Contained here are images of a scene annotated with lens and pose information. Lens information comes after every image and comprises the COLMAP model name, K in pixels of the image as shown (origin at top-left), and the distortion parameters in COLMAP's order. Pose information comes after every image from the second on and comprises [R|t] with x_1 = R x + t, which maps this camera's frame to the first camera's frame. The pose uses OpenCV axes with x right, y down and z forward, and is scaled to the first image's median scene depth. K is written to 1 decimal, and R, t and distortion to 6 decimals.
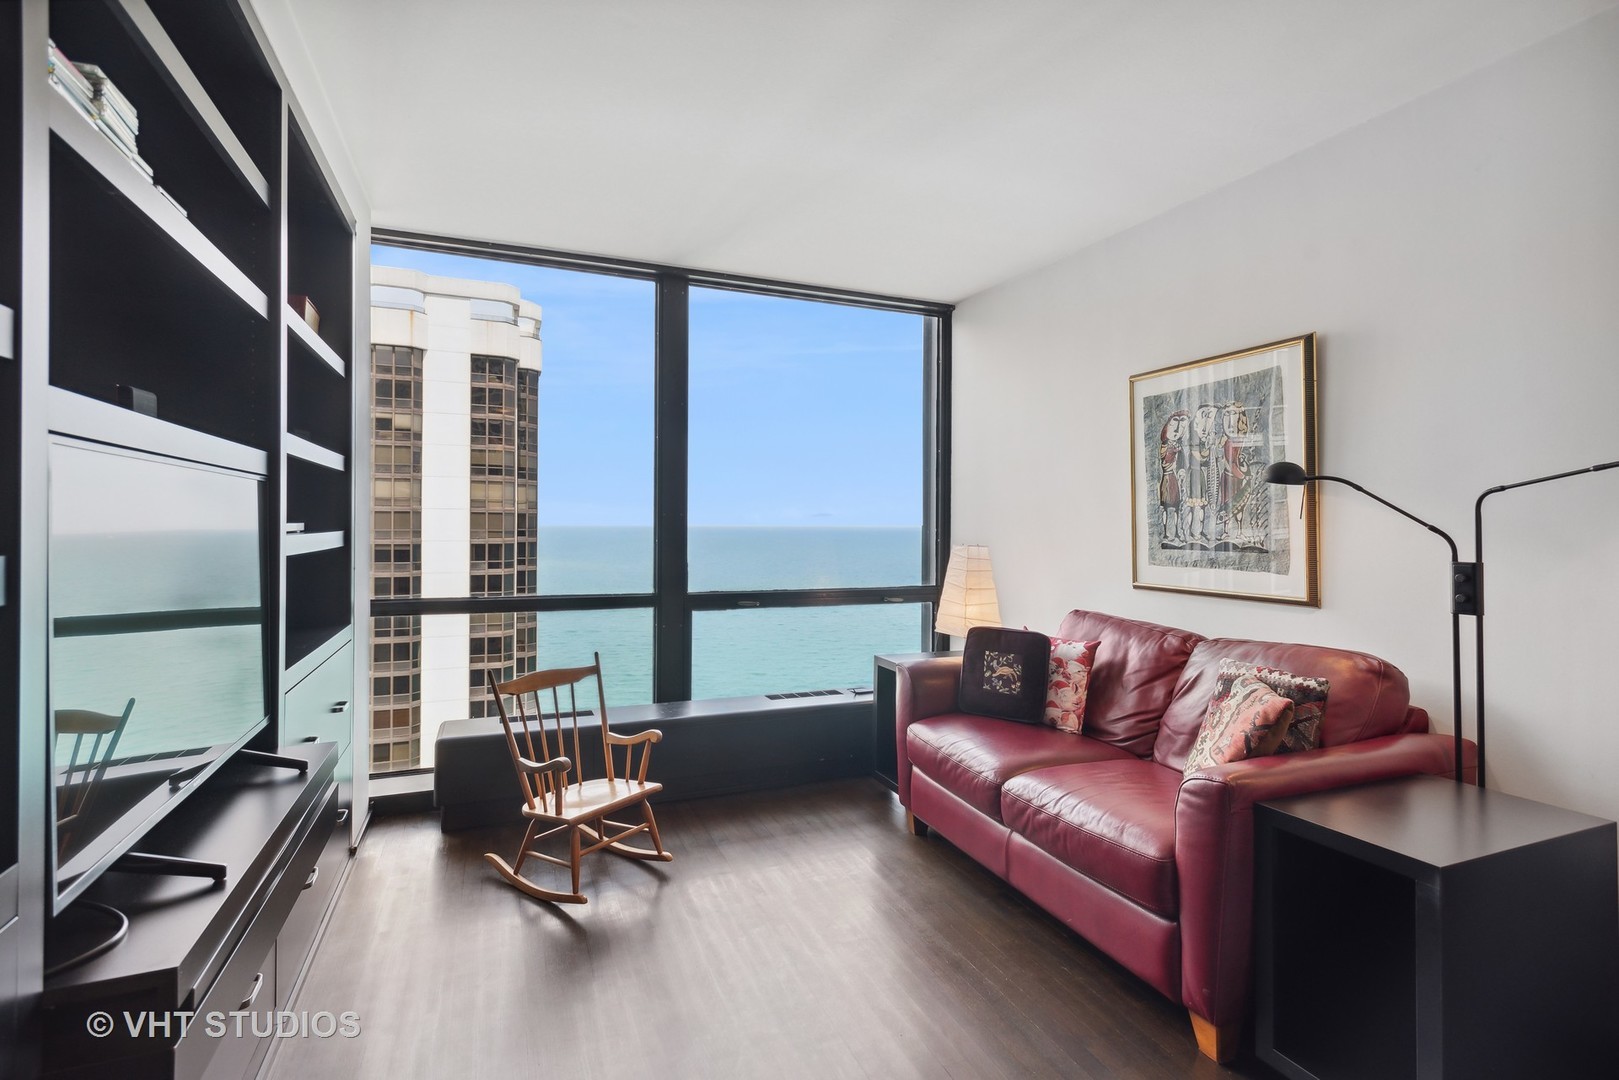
lens RADIAL K [[769.3, 0, 809.5], [0, 769.3, 521.1], [0, 0, 1]] dist [0.001847, 0.000202]
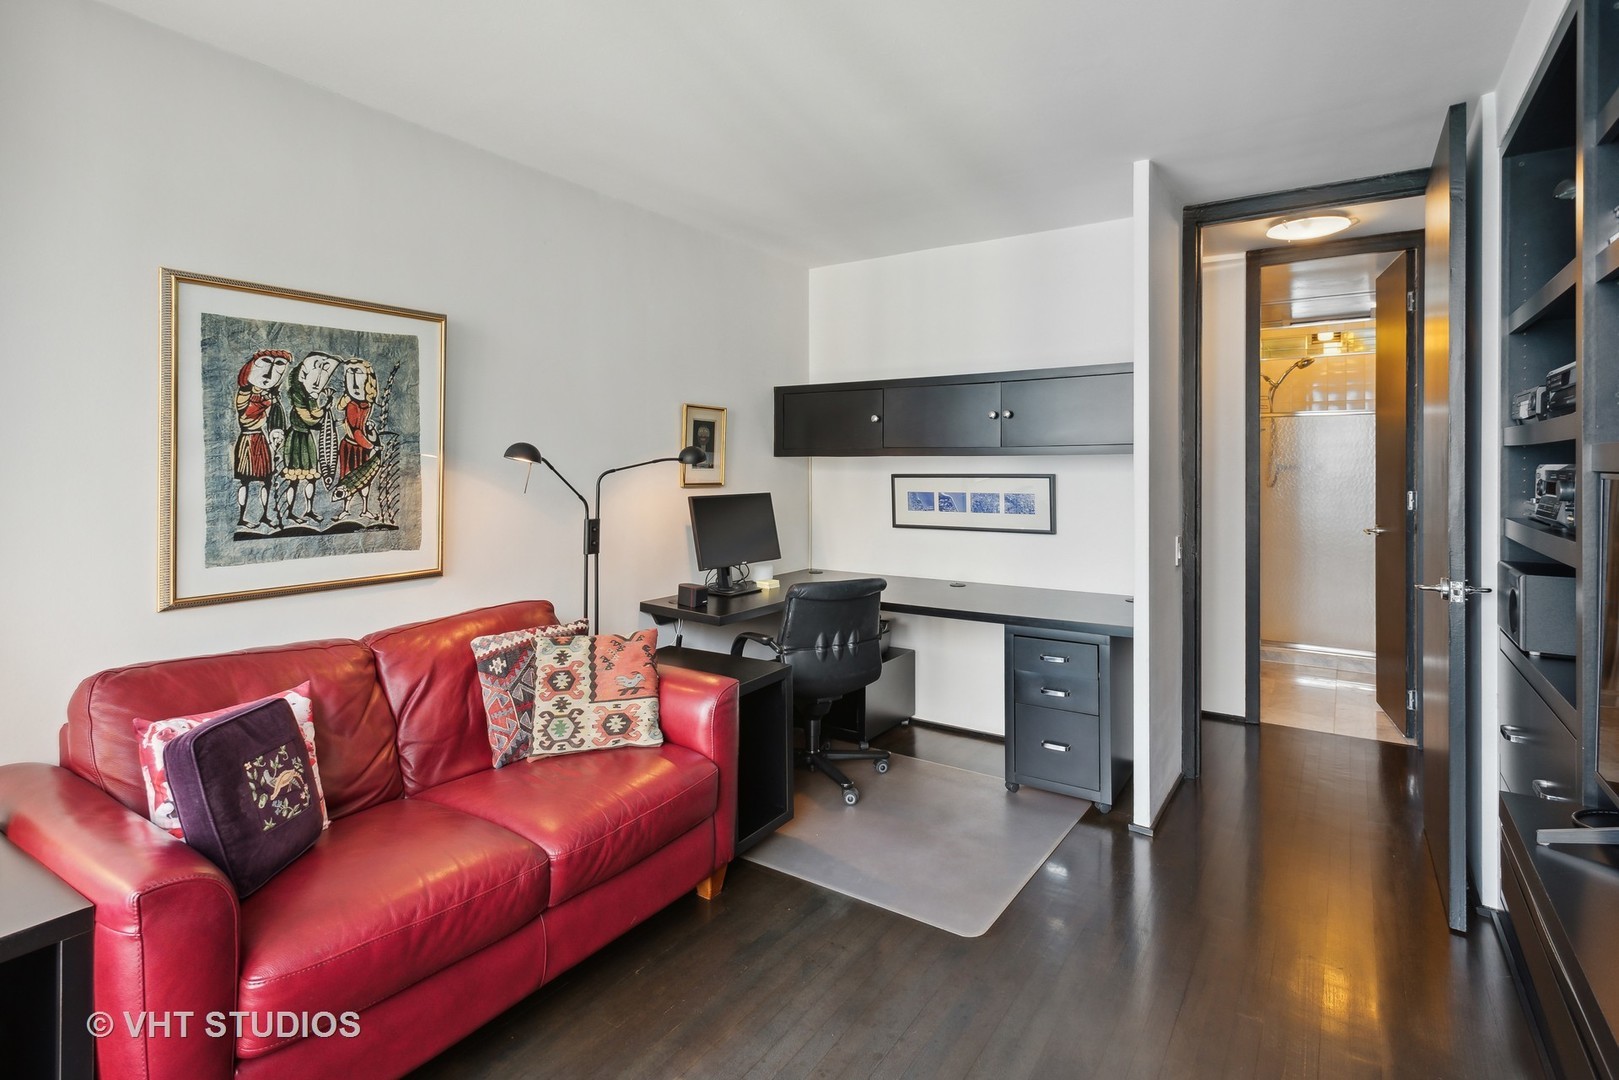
lens RADIAL K [[807.2, 0, 809.7], [0, 807.2, 461.6], [0, 0, 1]] dist [0.000072, -0.000049]
pose [[-0.564143, -0.003968, 0.825667, -0.451461], [-0.006936, 0.999976, 0.000067, -0.040539], [-0.825648, -0.005689, -0.564157, 1.021908]]
